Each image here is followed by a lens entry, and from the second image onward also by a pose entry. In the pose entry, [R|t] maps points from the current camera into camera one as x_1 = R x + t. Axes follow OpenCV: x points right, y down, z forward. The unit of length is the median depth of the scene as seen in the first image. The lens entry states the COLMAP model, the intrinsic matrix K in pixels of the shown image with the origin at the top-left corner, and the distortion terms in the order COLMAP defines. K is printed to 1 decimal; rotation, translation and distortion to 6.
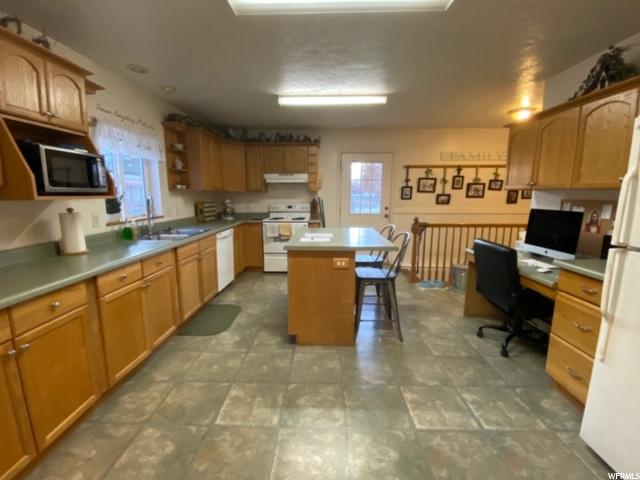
lens RADIAL K [[282.6, 0, 319.5], [0, 282.6, 243.3], [0, 0, 1]] dist [-0.000736, -0.008641]
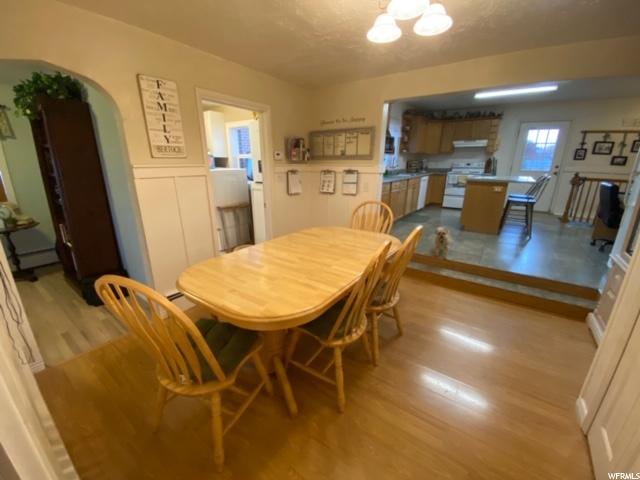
lens RADIAL K [[260.9, 0, 297.6], [0, 260.9, 249.4], [0, 0, 1]] dist [-0.033128, -0.003361]
pose [[0.799258, 0.179672, -0.573503, 0.025605], [-0.087756, 0.978928, 0.184386, 0.142439], [0.594547, -0.097043, 0.798183, -0.648742]]
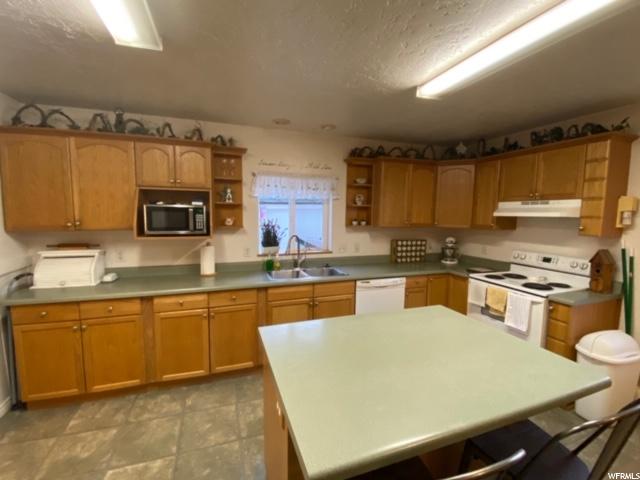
lens RADIAL K [[282.6, 0, 320.0], [0, 282.6, 239.1], [0, 0, 1]] dist [-0.000736, -0.008641]
pose [[0.351793, 0.087501, -0.931979, 0.266936], [-0.169788, 0.985071, 0.028397, -0.119753], [0.920551, 0.148249, 0.361398, 0.433572]]
